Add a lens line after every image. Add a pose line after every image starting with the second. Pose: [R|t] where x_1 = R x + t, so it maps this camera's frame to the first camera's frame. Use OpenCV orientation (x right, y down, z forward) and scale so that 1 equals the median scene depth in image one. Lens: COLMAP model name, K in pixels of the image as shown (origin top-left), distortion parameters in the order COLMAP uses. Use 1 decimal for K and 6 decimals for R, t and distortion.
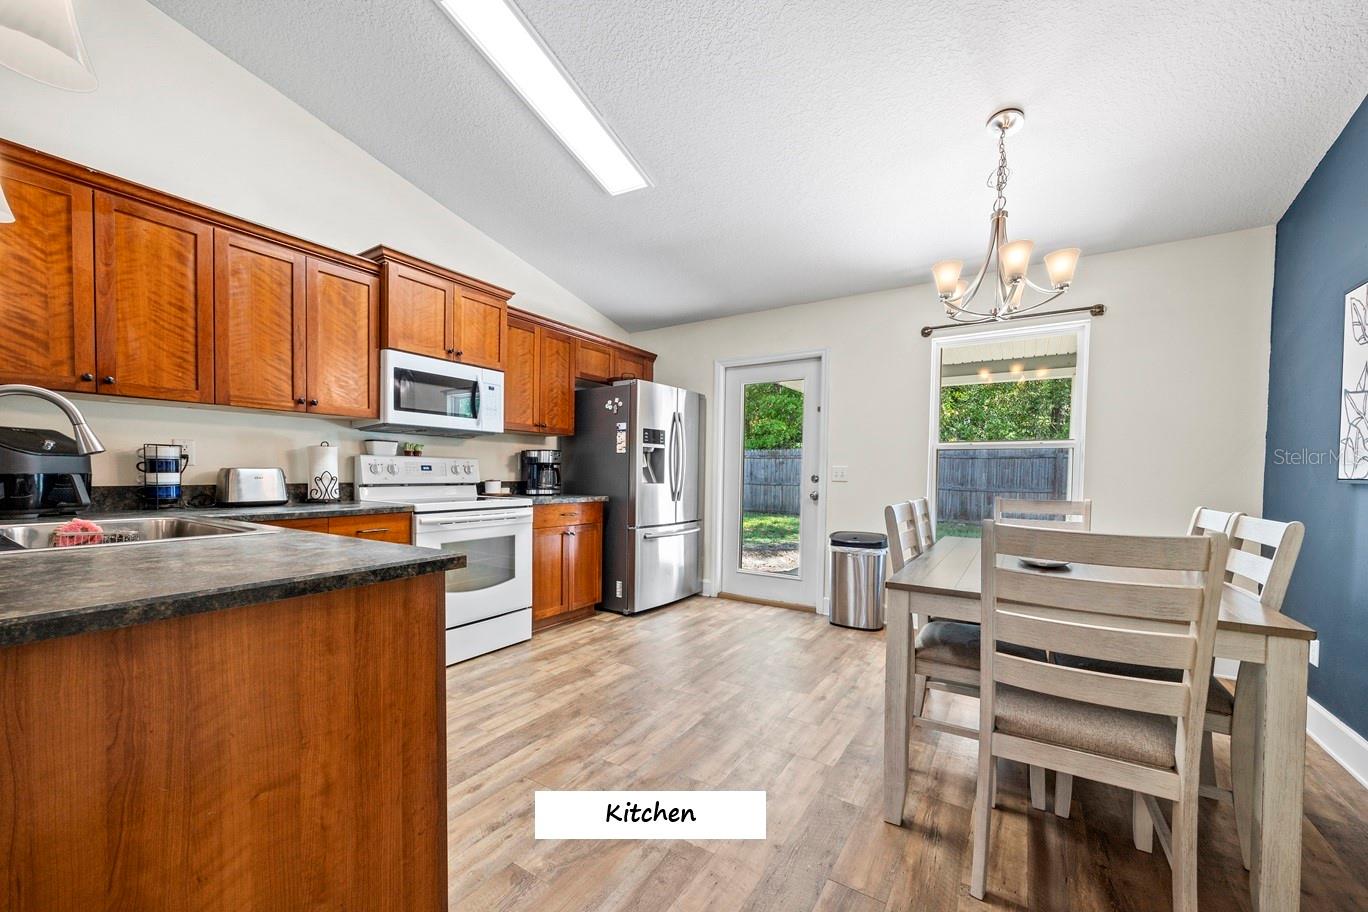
lens RADIAL K [[510.5, 0, 712.2], [0, 510.5, 486.9], [0, 0, 1]] dist [0.000356, 0.000125]
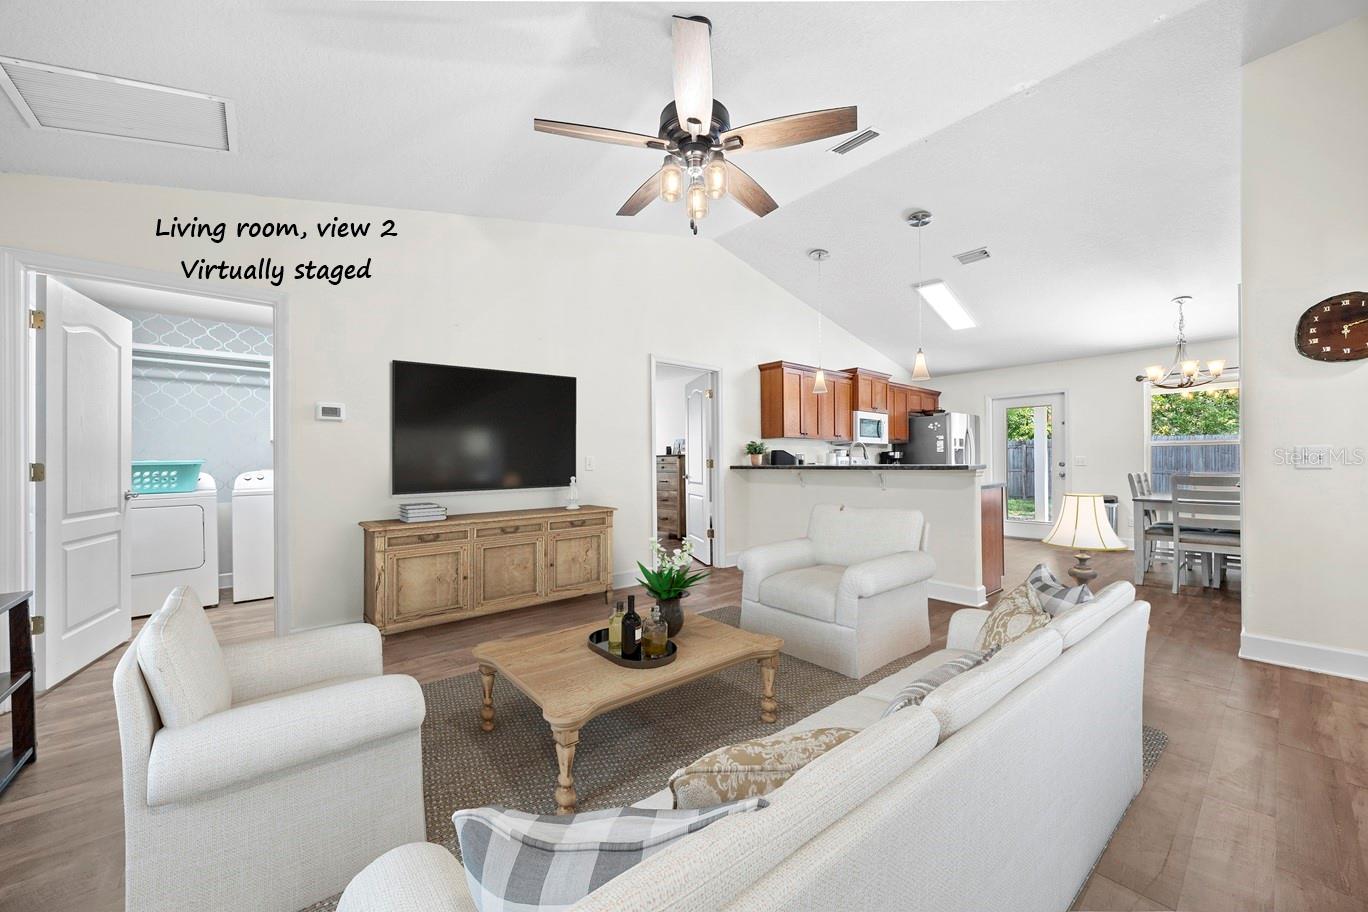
lens RADIAL K [[510.5, 0, 682.5], [0, 510.5, 457.6], [0, 0, 1]] dist [0.000356, 0.000125]
pose [[0.948387, -0.016508, -0.316684, -0.581104], [0.005557, 0.999356, -0.035453, 0.018885], [0.317065, 0.031864, 0.947868, -1.283807]]
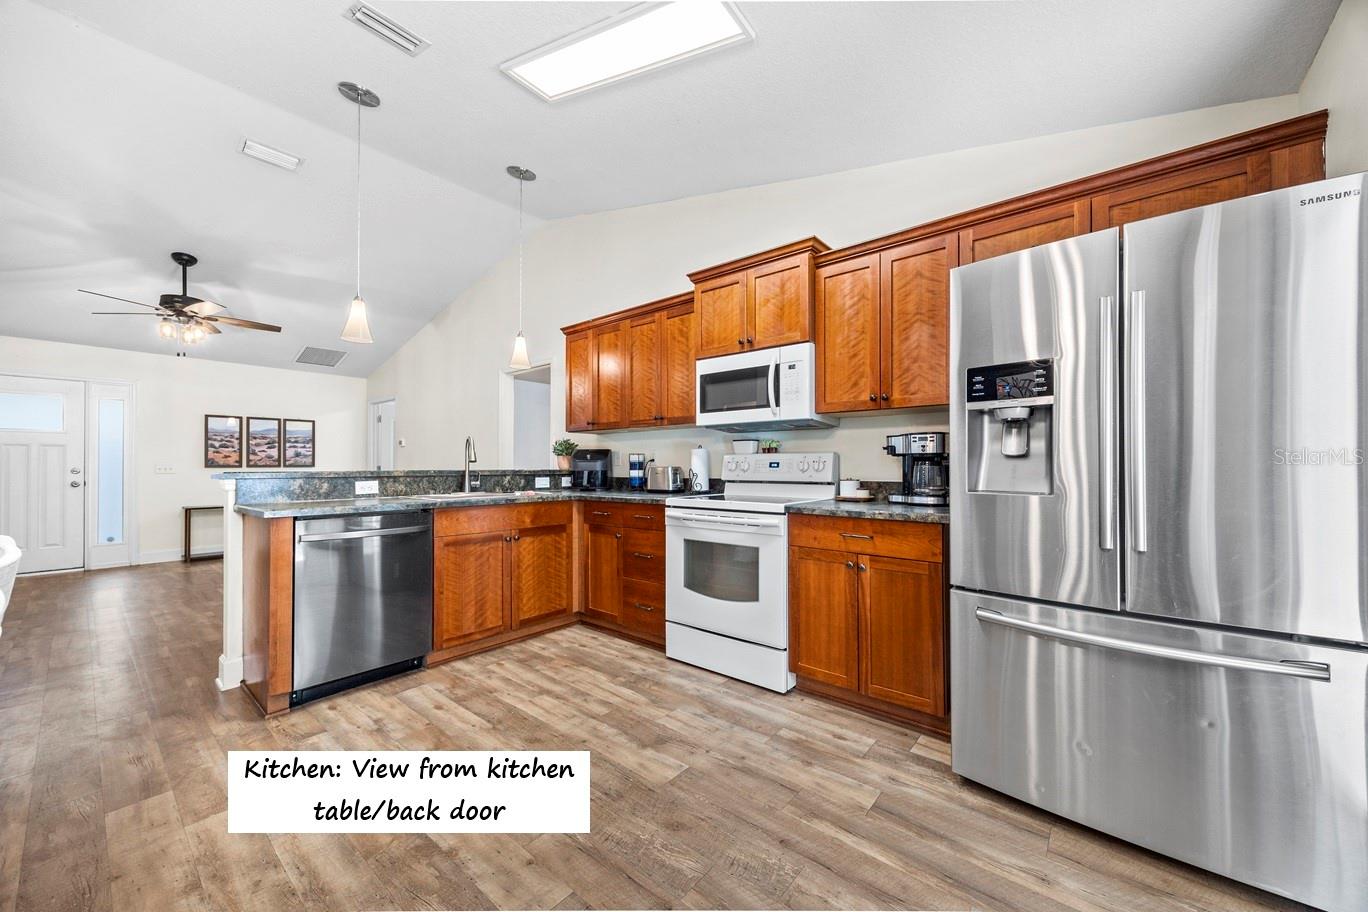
lens RADIAL K [[510.5, 0, 685.2], [0, 510.5, 462.5], [0, 0, 1]] dist [0.000356, 0.000125]
pose [[-0.147601, -0.020020, -0.988844, 0.420098], [-0.028750, 0.999459, -0.015943, -0.022012], [0.988629, 0.026076, -0.148097, 1.001338]]
